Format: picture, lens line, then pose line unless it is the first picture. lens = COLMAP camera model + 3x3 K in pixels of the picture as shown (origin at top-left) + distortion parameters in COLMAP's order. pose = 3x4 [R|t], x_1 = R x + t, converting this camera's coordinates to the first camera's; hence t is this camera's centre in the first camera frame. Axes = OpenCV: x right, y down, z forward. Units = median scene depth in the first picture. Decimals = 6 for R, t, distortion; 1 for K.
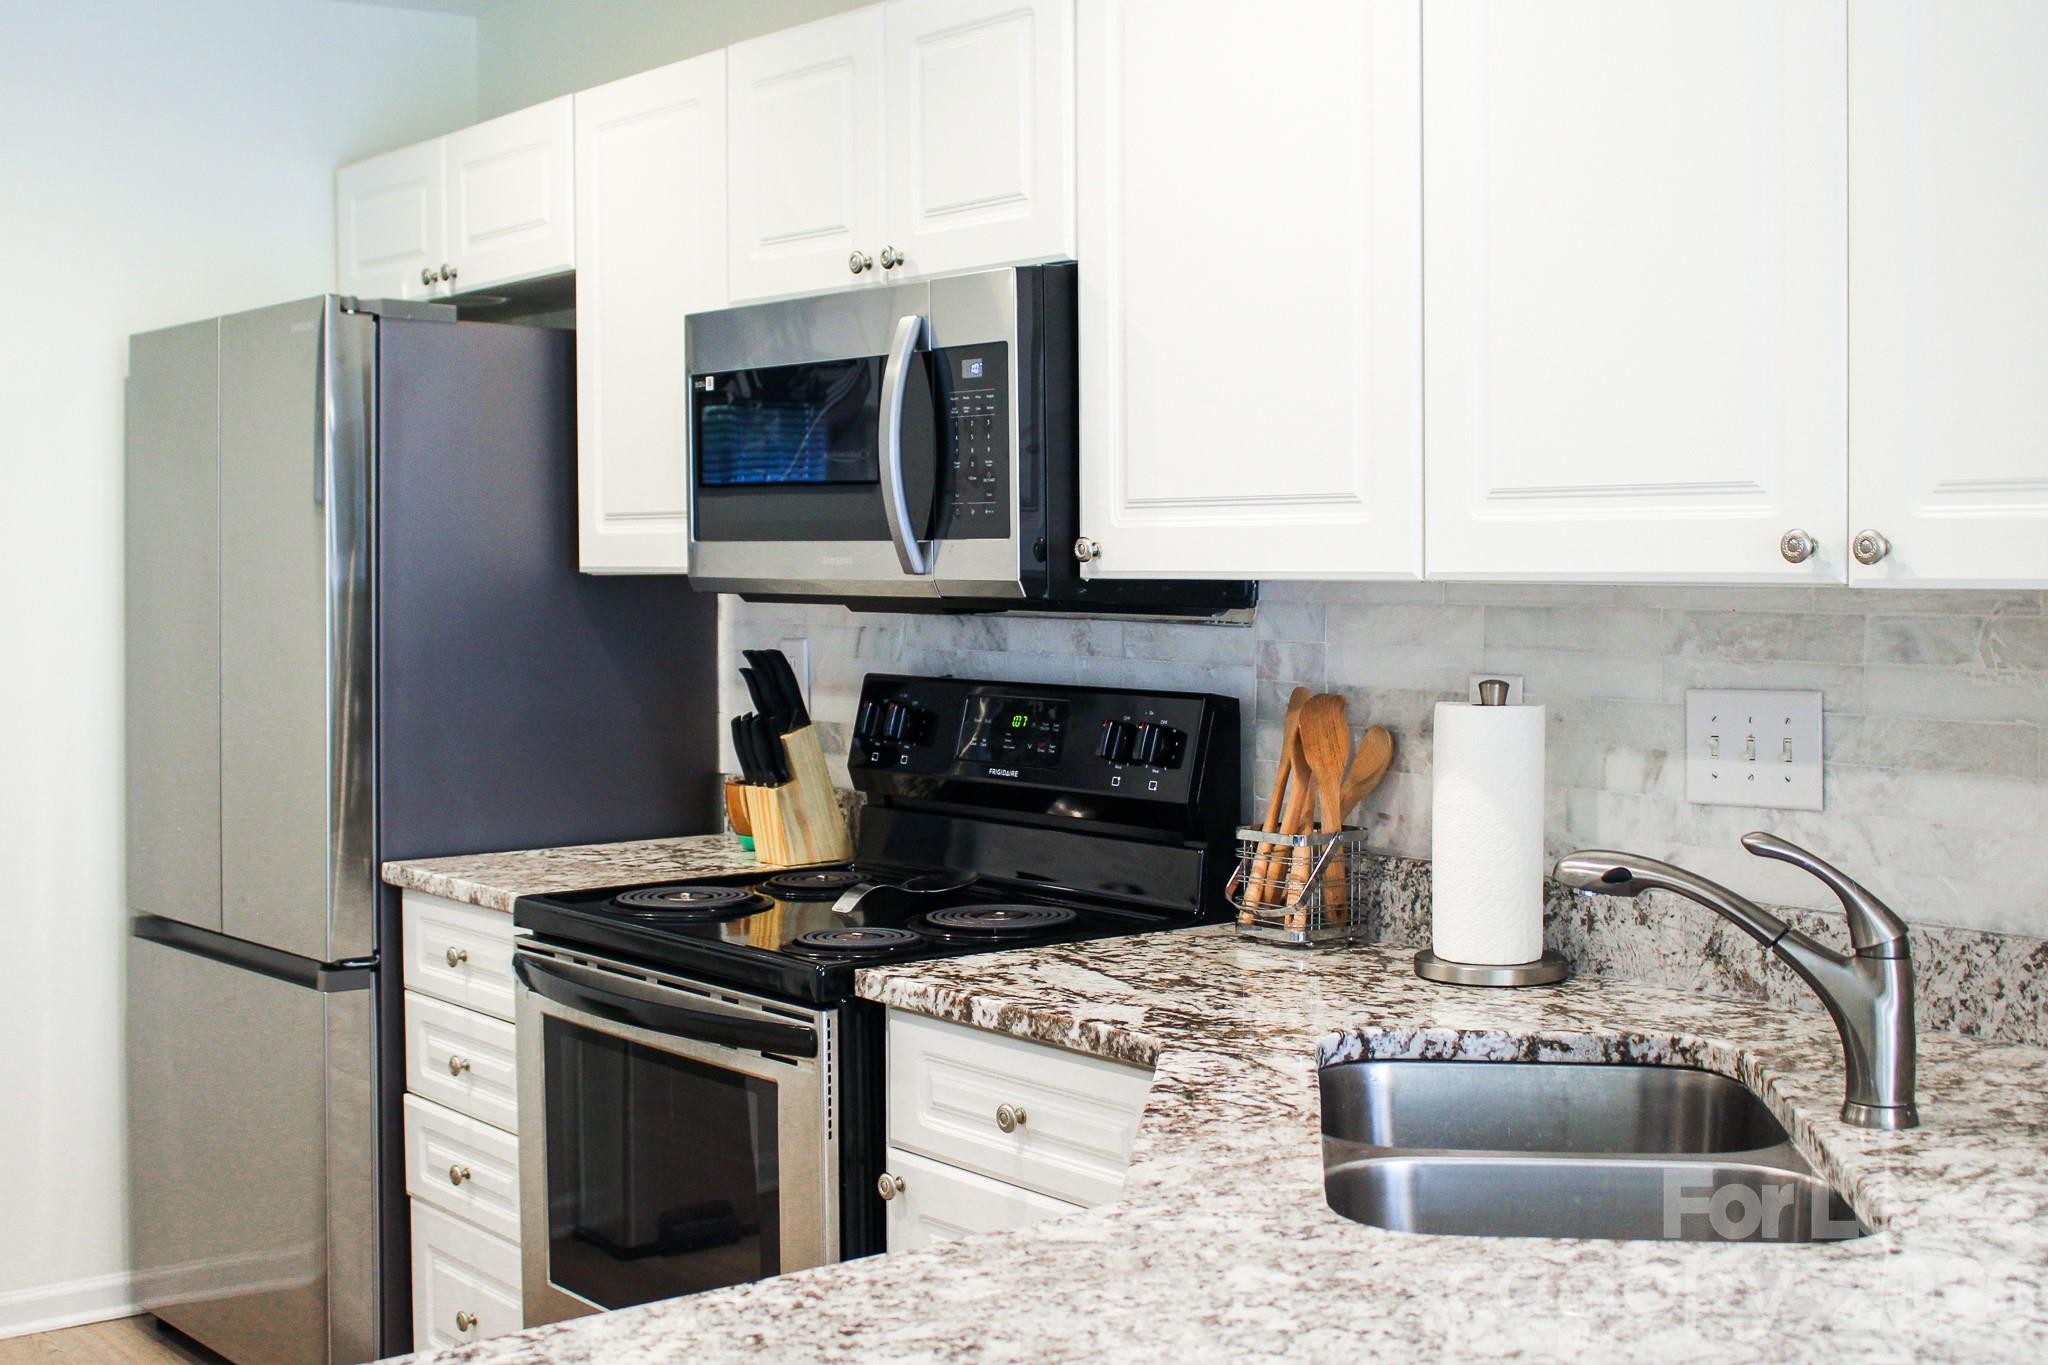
lens RADIAL K [[2552.6, 0, 1016.1], [0, 2552.6, 671.7], [0, 0, 1]] dist [-0.085096, 0.000000]
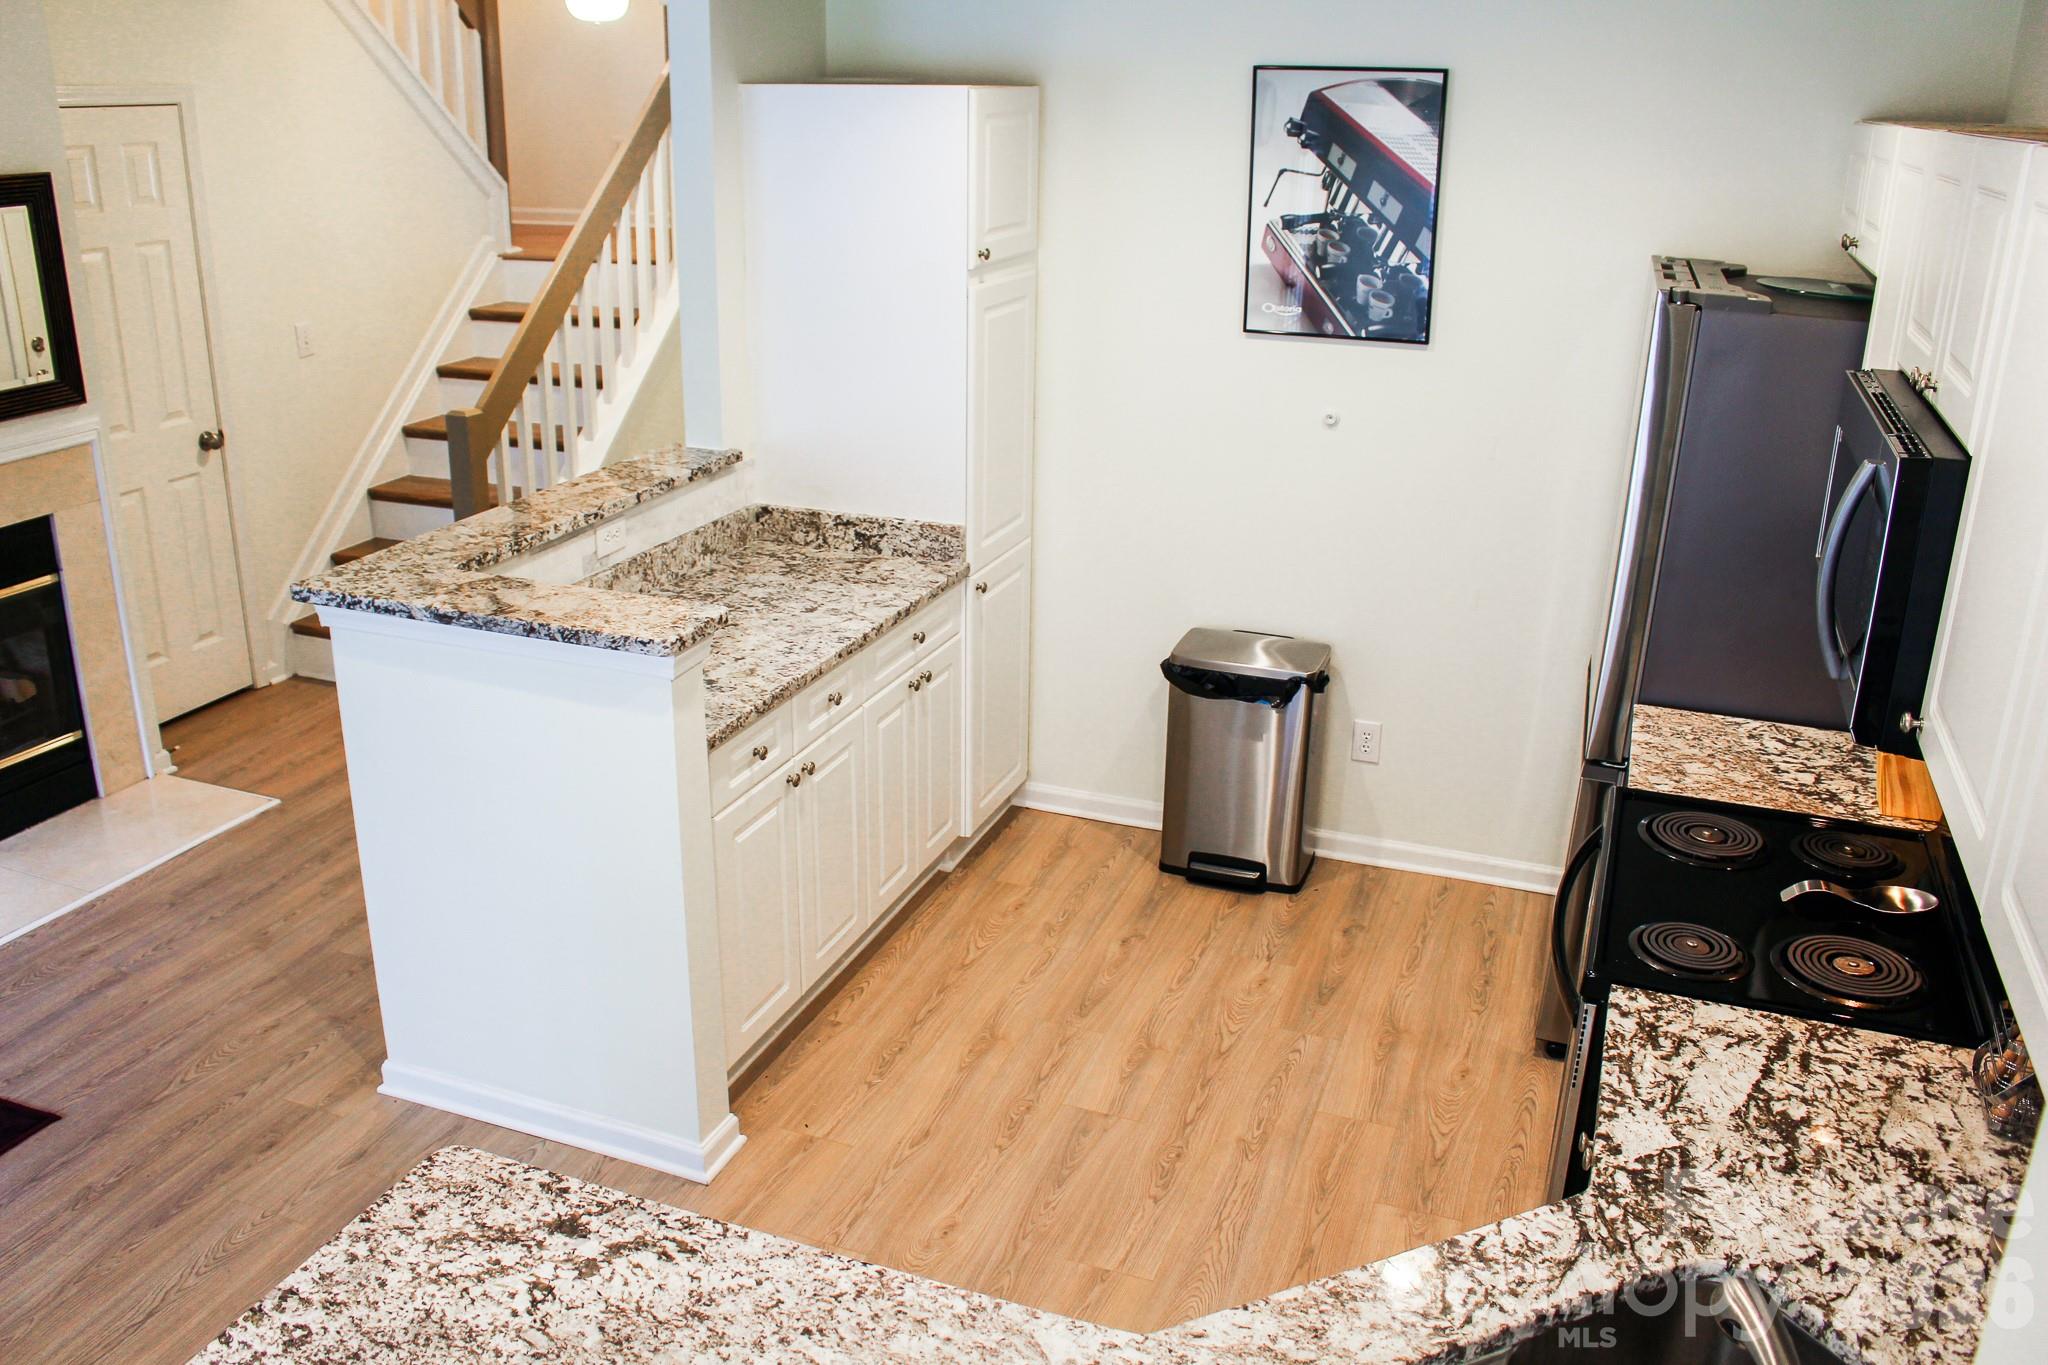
lens RADIAL K [[1718.6, 0, 1035.7], [0, 1718.6, 675.0], [0, 0, 1]] dist [-0.126095, 0.078271]
pose [[0.512164, 0.309230, -0.801289, 0.412704], [-0.066107, 0.944364, 0.322191, -0.279457], [0.856340, -0.112044, 0.504111, 0.323932]]
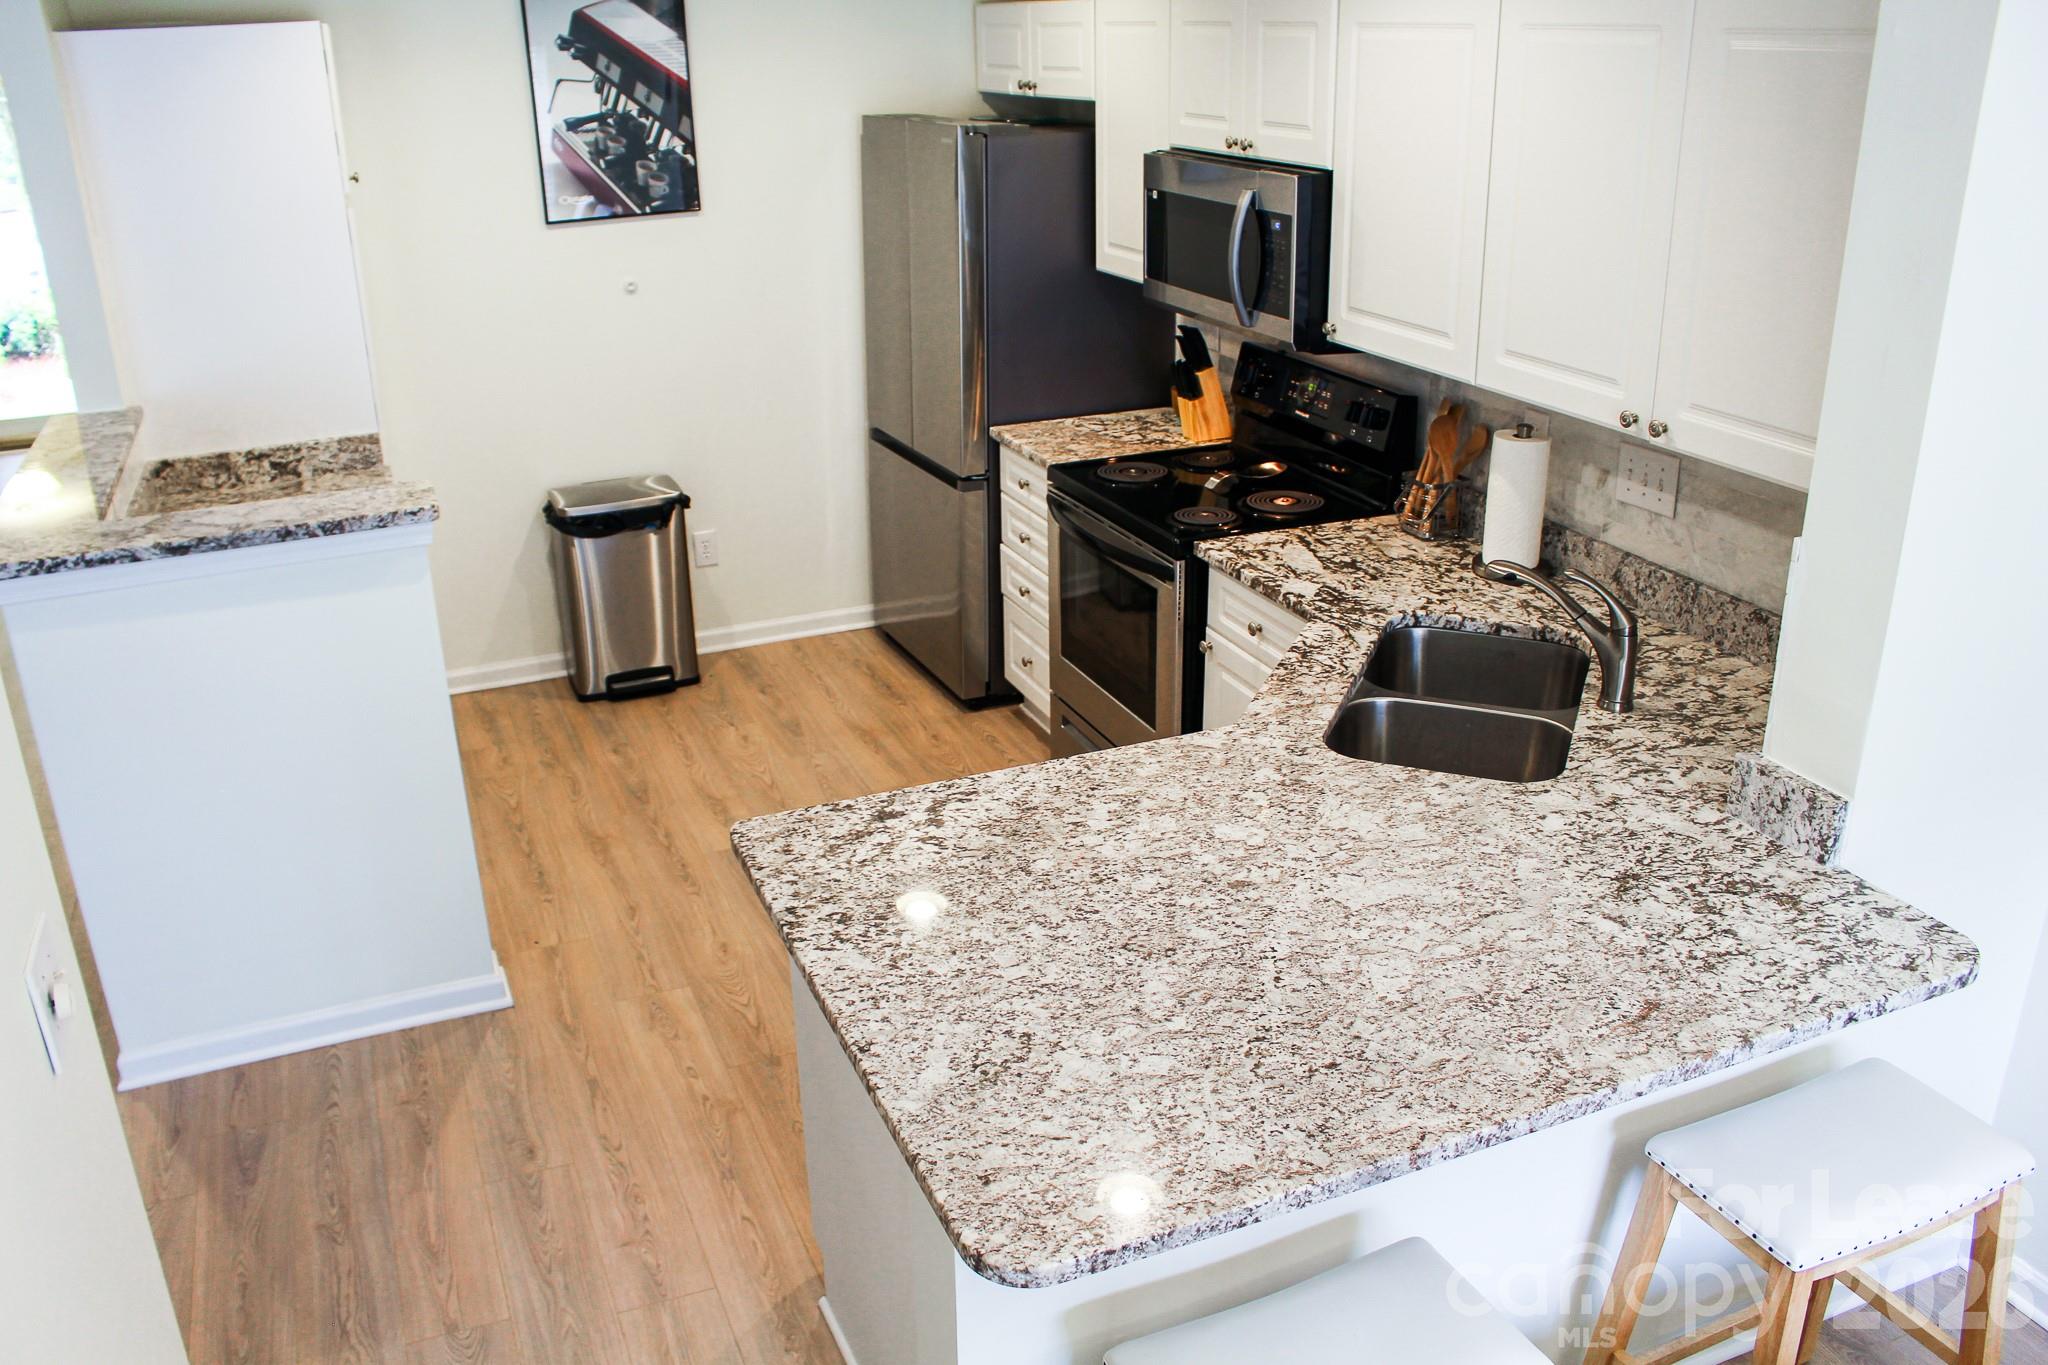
lens RADIAL K [[1718.6, 0, 1012.6], [0, 1718.6, 683.3], [0, 0, 1]] dist [-0.126095, 0.078271]
pose [[0.961734, 0.092706, -0.257824, 0.155808], [-0.002363, 0.943787, 0.330545, -0.221694], [0.273974, -0.317287, 0.907892, -0.309016]]
